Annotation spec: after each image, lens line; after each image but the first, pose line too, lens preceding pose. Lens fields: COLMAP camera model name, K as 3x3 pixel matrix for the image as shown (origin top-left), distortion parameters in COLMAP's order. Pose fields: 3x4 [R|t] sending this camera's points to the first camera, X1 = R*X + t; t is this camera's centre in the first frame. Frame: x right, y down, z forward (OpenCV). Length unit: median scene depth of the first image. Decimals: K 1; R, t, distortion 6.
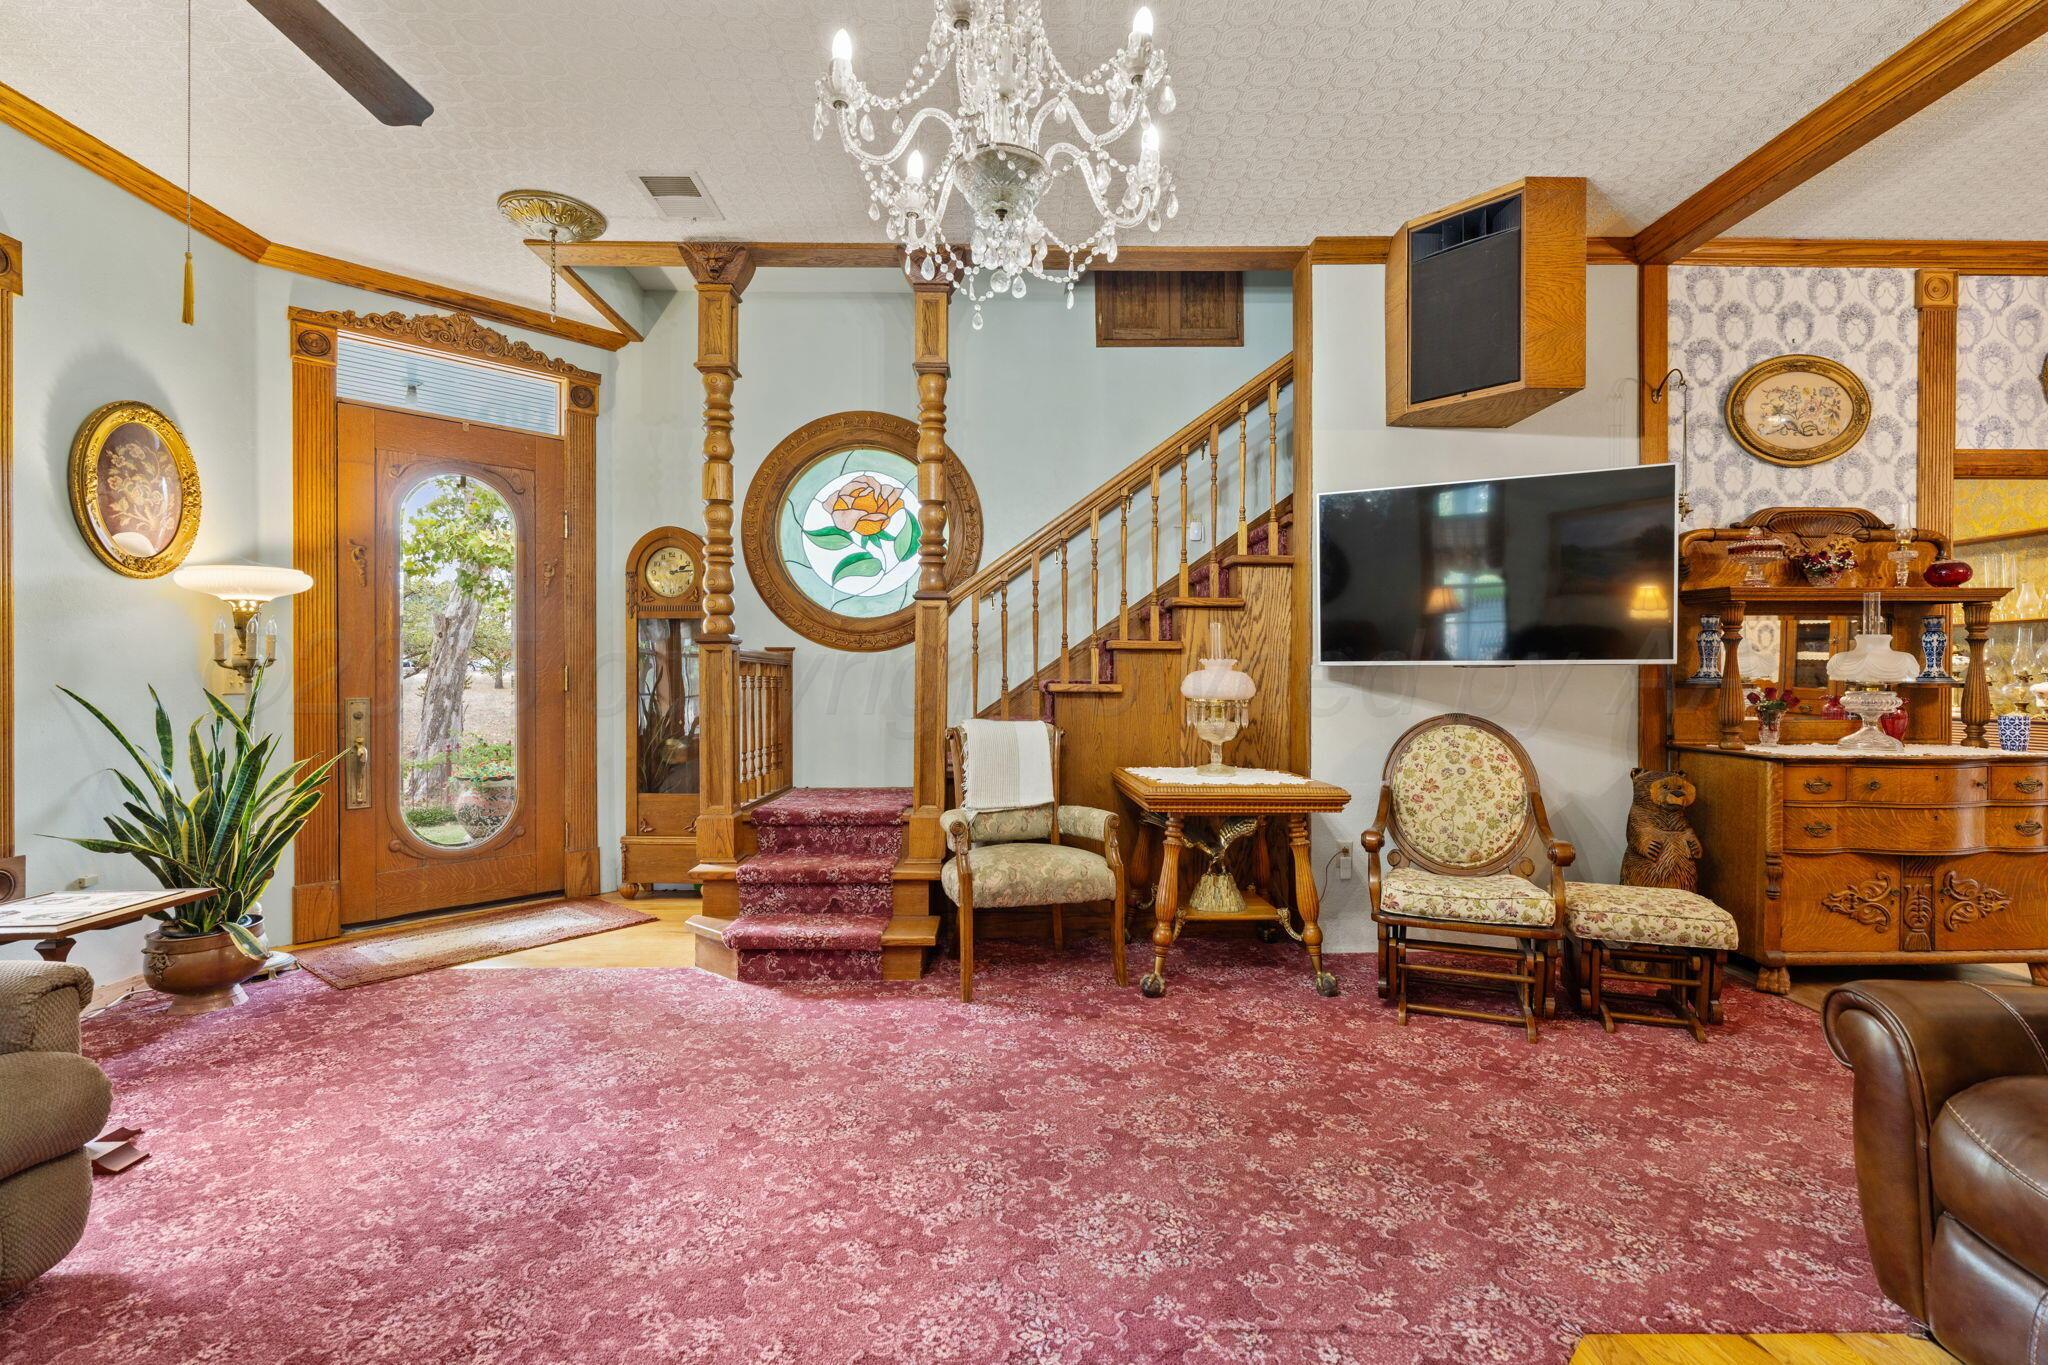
lens RADIAL K [[928.1, 0, 1037.4], [0, 928.1, 682.7], [0, 0, 1]] dist [-0.005810, 0.001426]
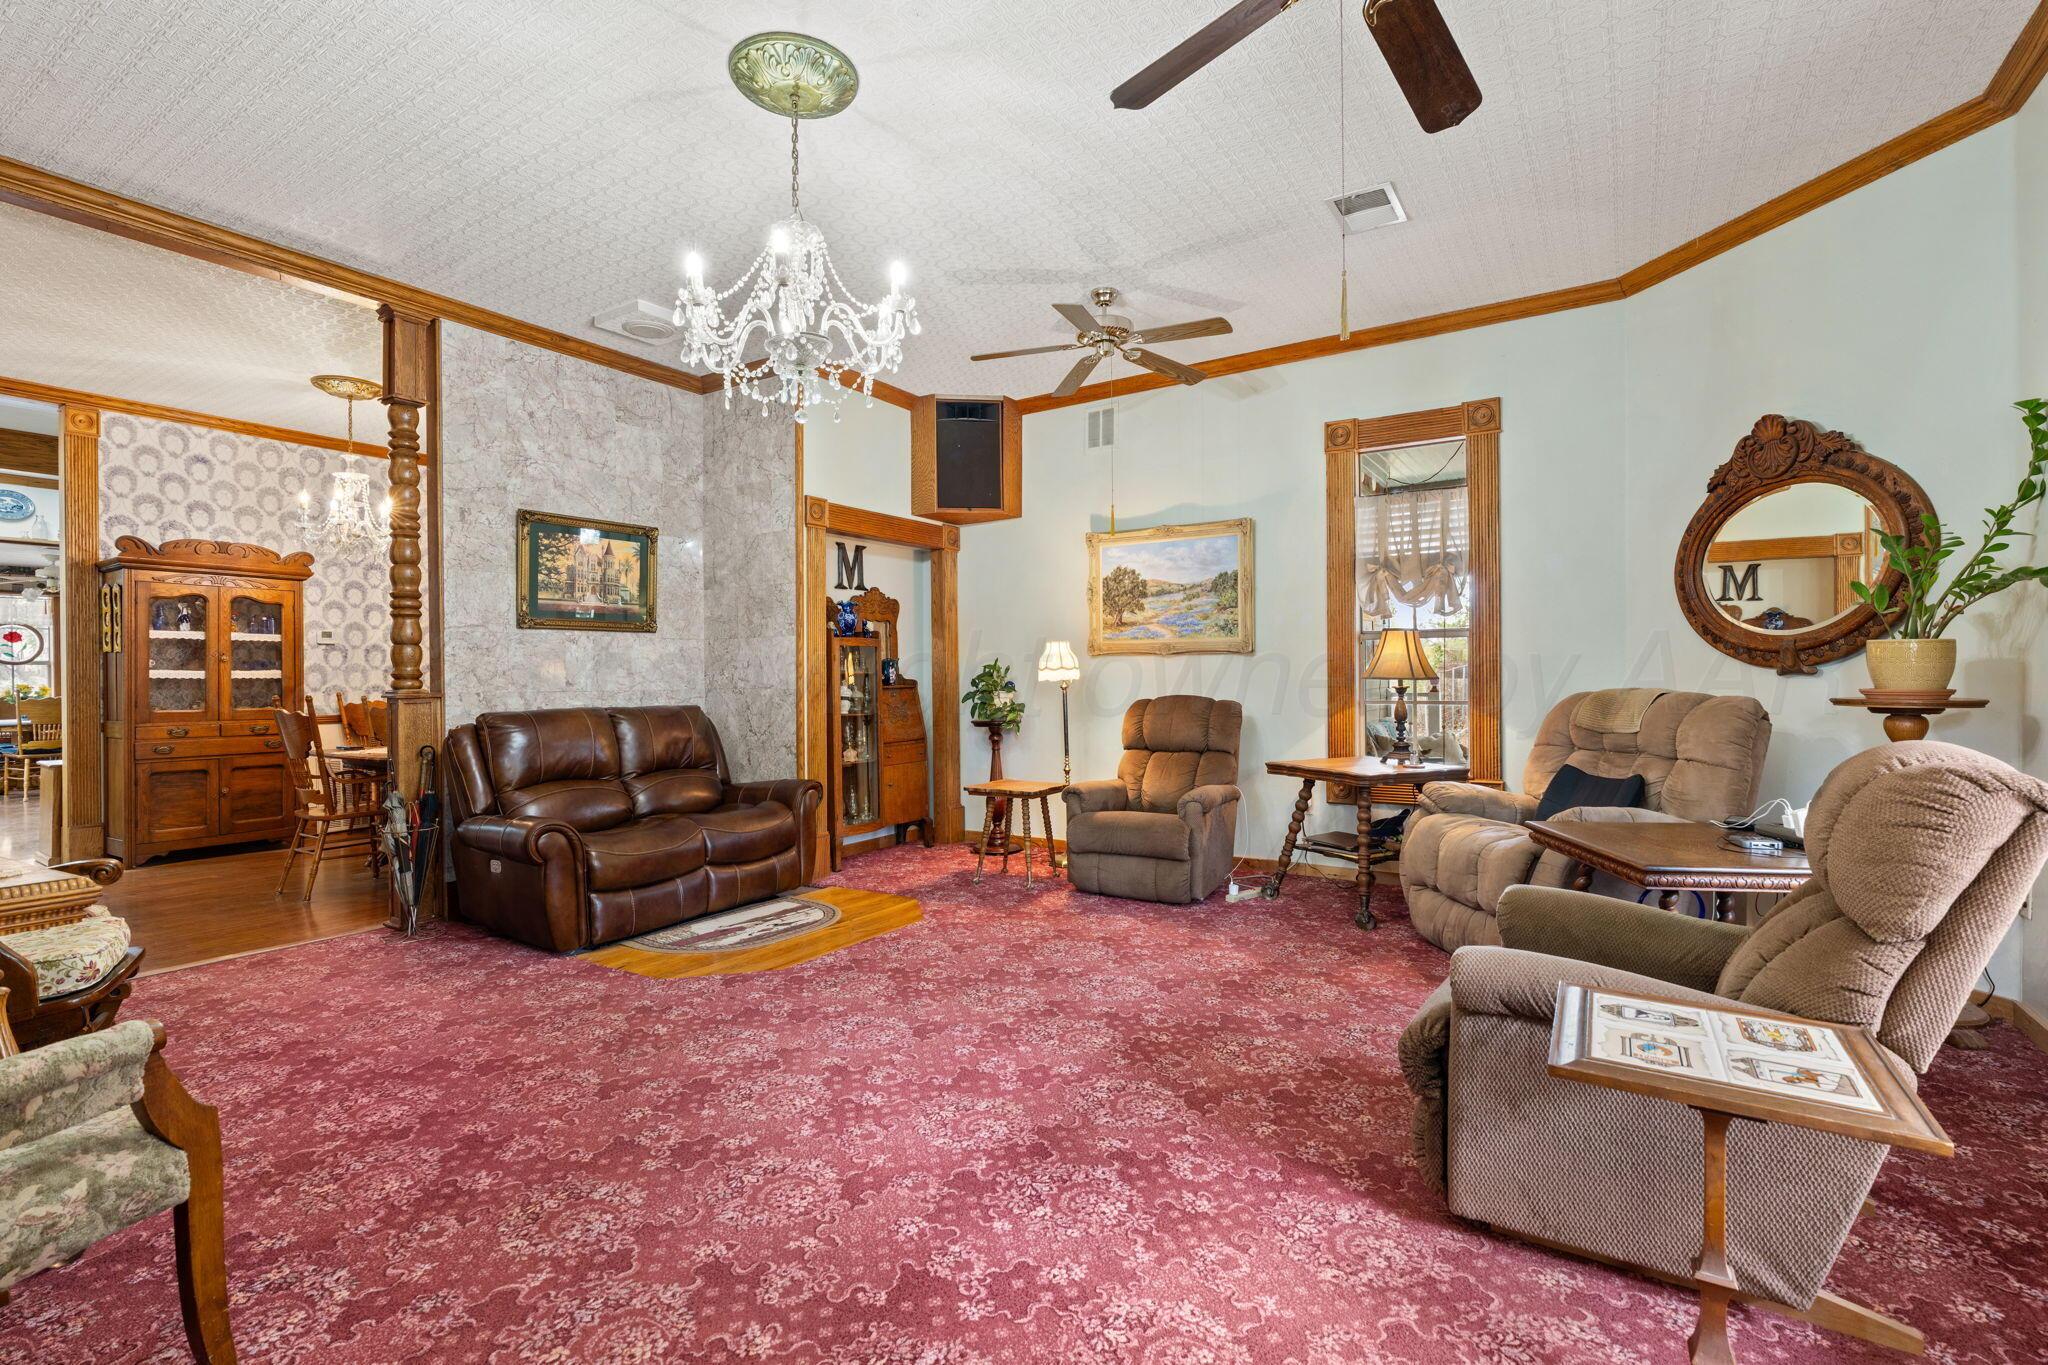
lens RADIAL K [[928.1, 0, 1031.7], [0, 928.1, 675.8], [0, 0, 1]] dist [-0.005810, 0.001426]
pose [[-0.828708, 0.004807, 0.559661, -0.676886], [0.009055, 0.999947, 0.004820, -0.005656], [-0.559608, 0.009063, -0.828708, 1.157953]]
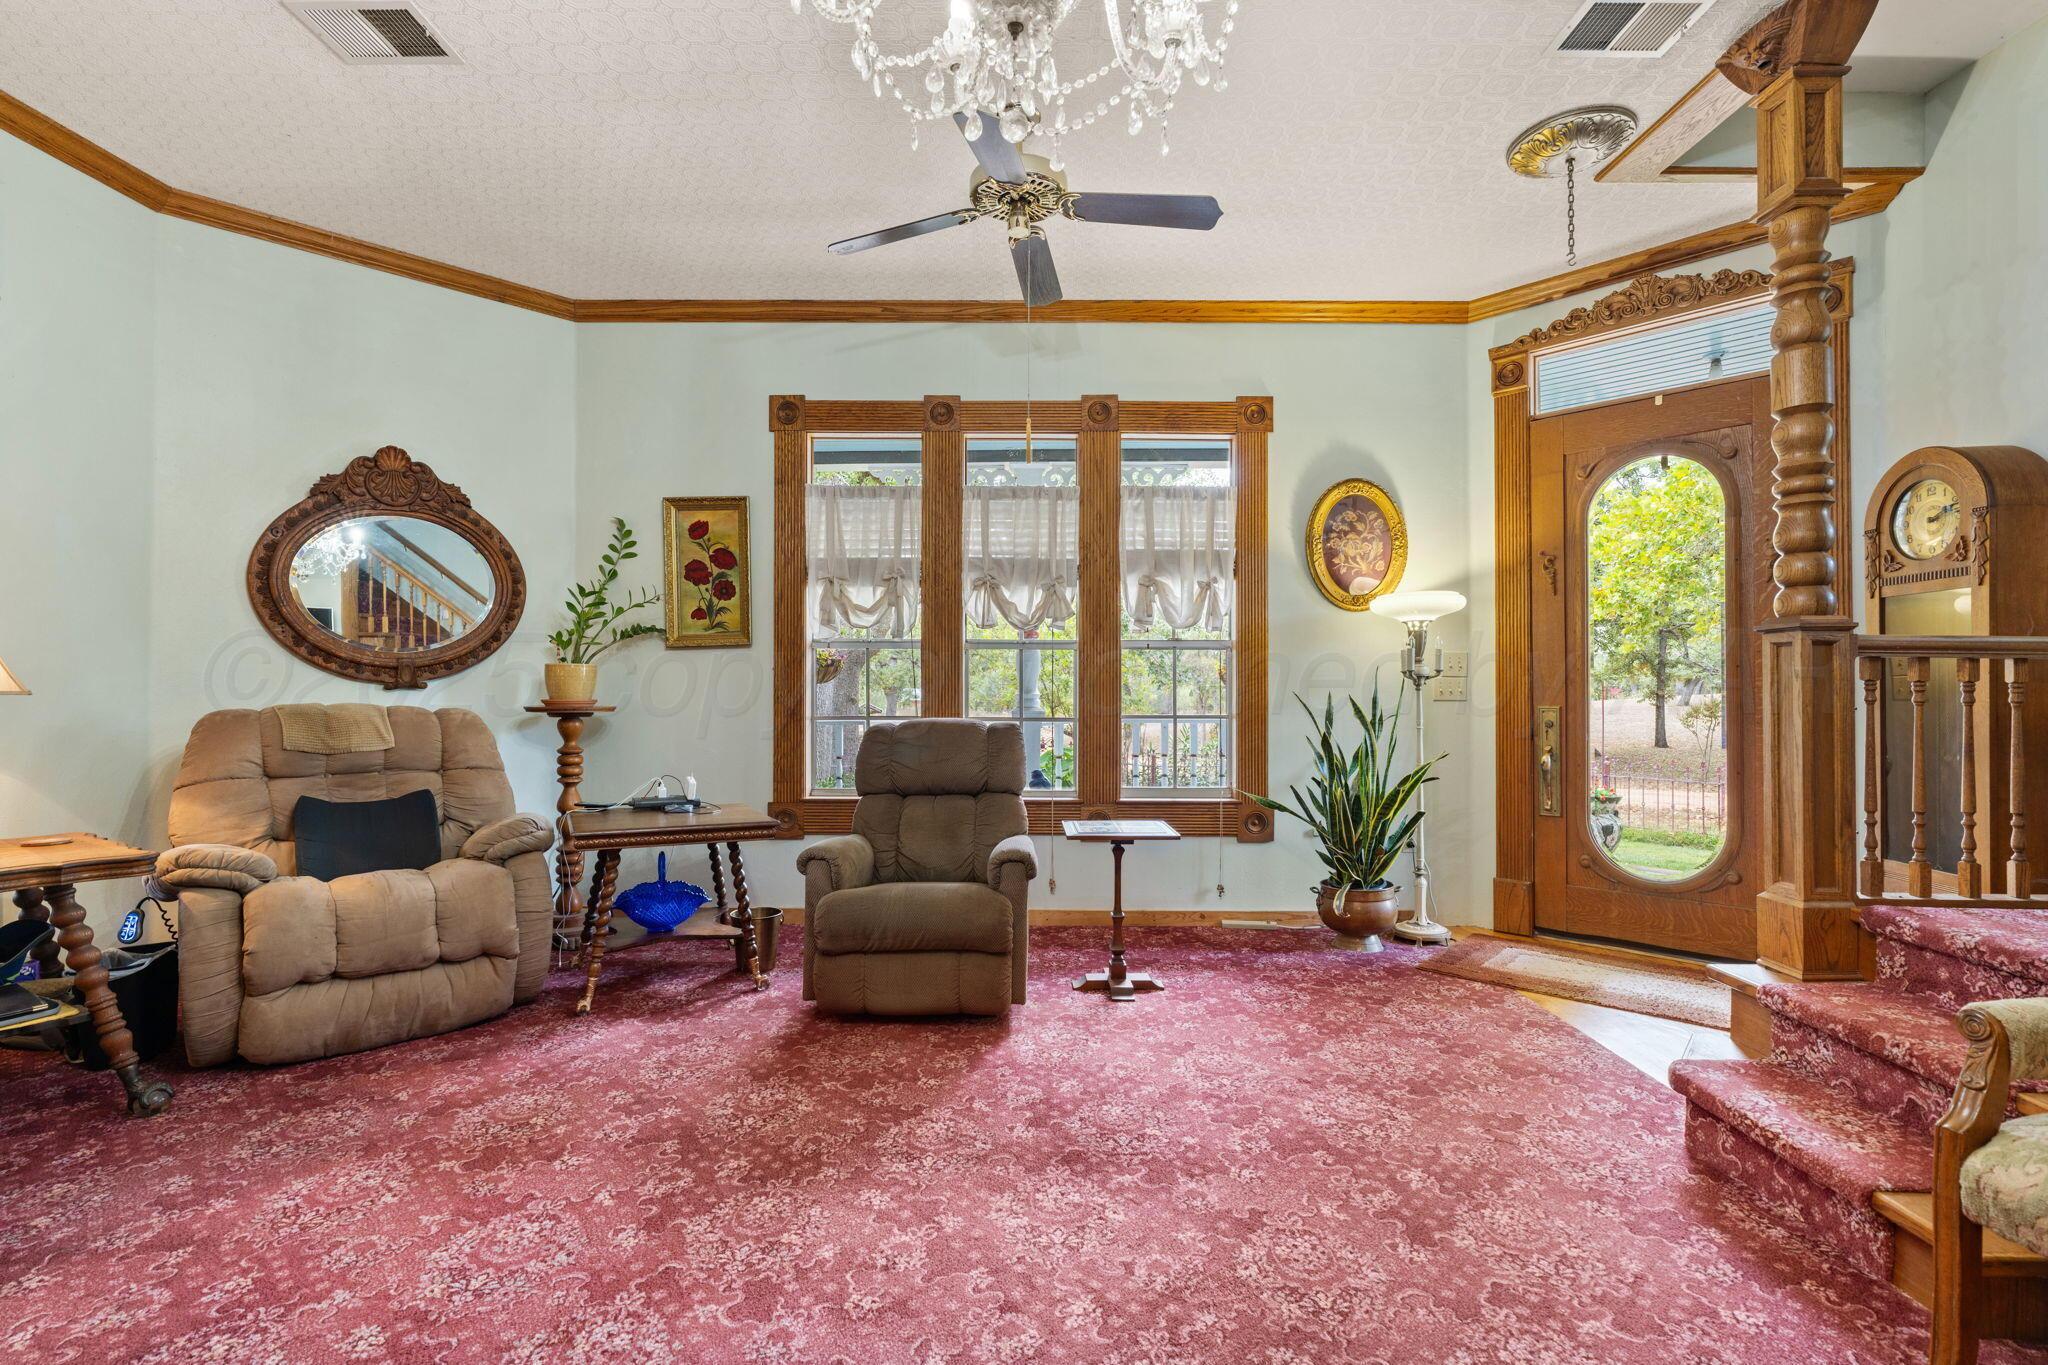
lens RADIAL K [[928.1, 0, 1016.7], [0, 928.1, 684.9], [0, 0, 1]] dist [-0.005810, 0.001426]
pose [[-0.044421, -0.004951, -0.999001, 0.380629], [-0.006378, 0.999969, -0.004672, 0.001899], [0.998993, 0.006164, -0.044451, 0.584198]]
